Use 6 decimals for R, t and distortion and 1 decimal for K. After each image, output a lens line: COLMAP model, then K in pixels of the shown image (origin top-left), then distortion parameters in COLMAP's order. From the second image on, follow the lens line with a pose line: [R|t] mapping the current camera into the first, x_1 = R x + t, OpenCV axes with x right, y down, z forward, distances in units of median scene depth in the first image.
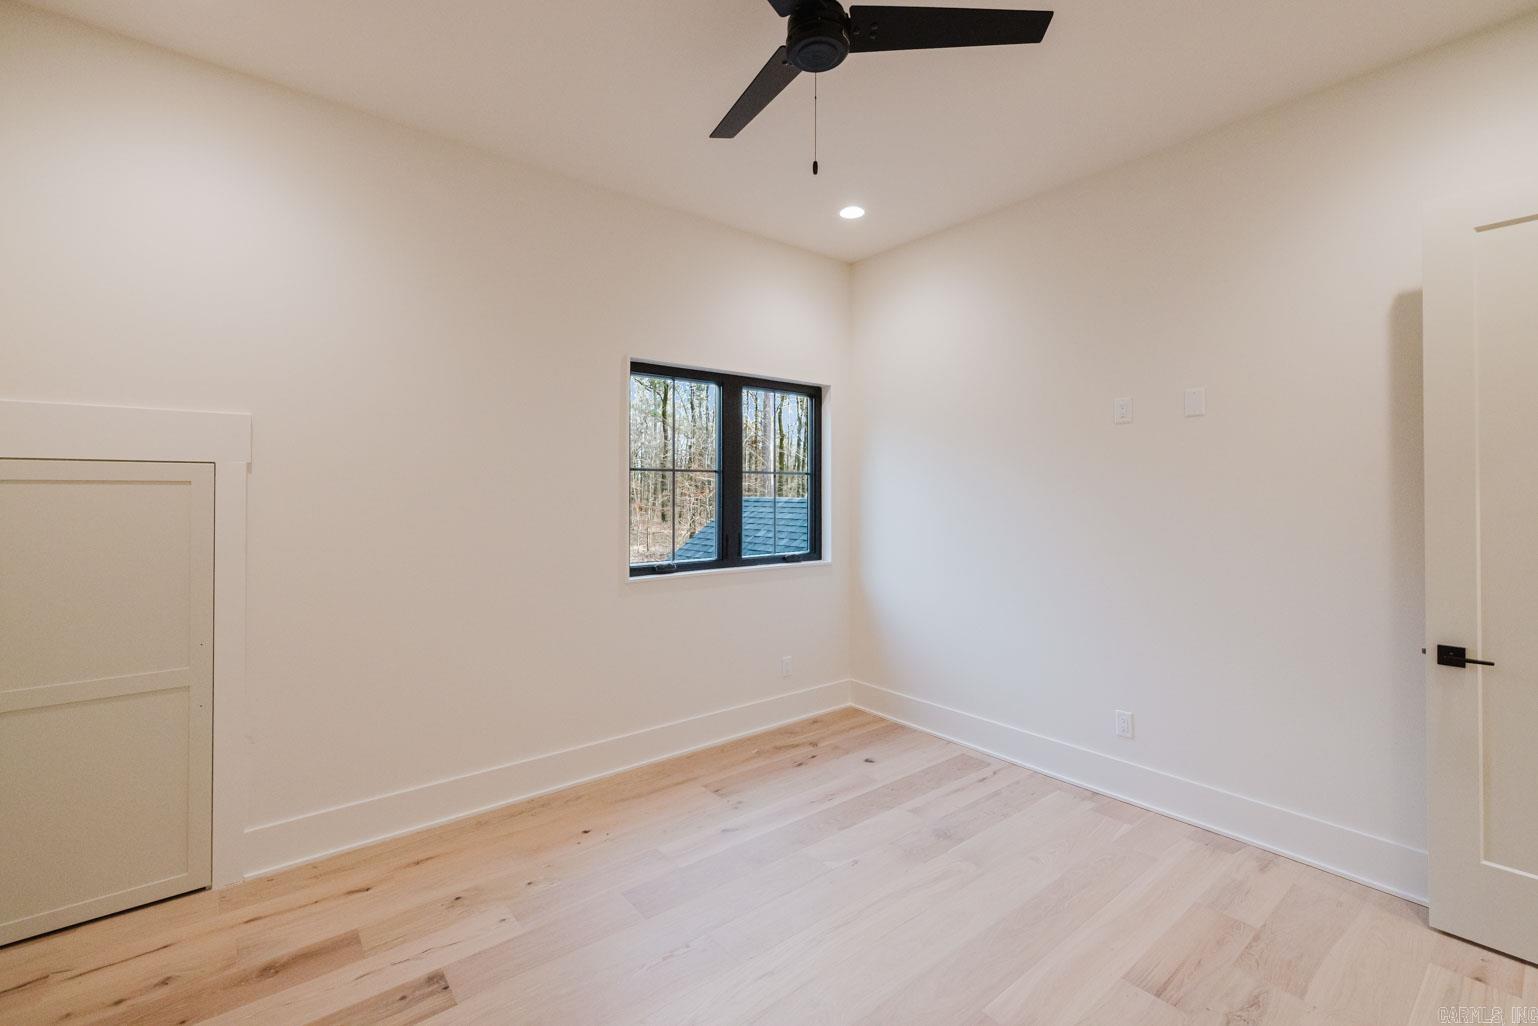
lens RADIAL K [[658.5, 0, 772.5], [0, 658.5, 495.1], [0, 0, 1]] dist [0.000651, 0.000536]
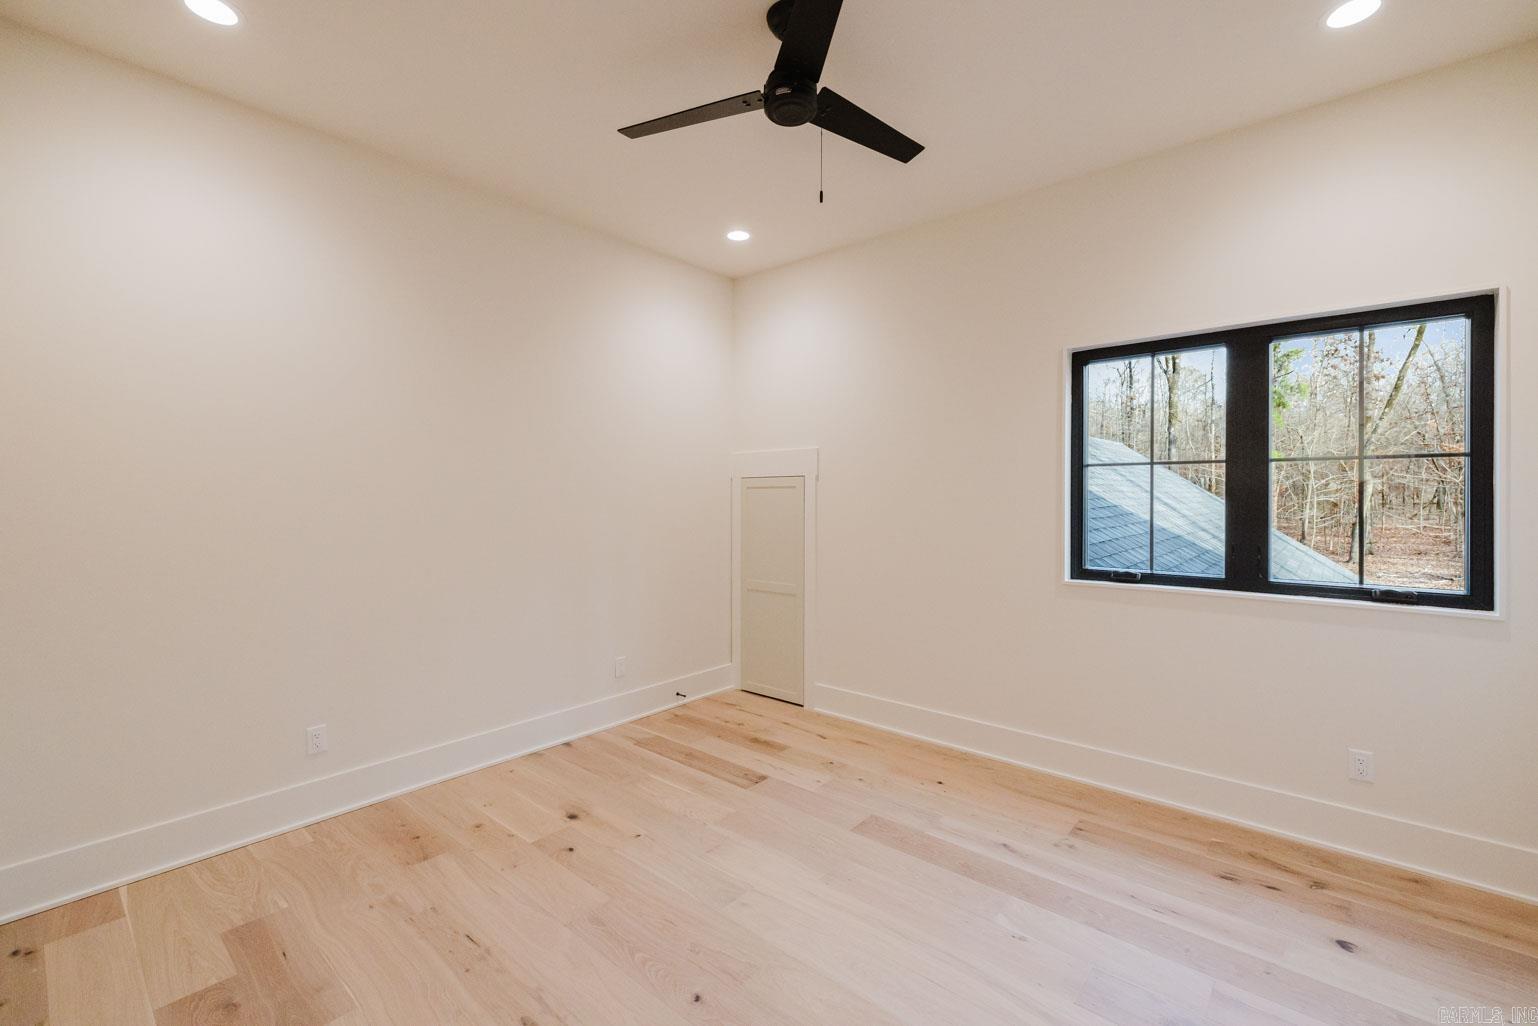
lens RADIAL K [[658.5, 0, 772.5], [0, 658.5, 495.1], [0, 0, 1]] dist [0.000651, 0.000536]
pose [[0.176417, 0.000291, -0.984315, 0.702110], [0.001166, 0.999999, 0.000505, 0.002365], [0.984315, -0.001237, 0.176417, 0.438350]]
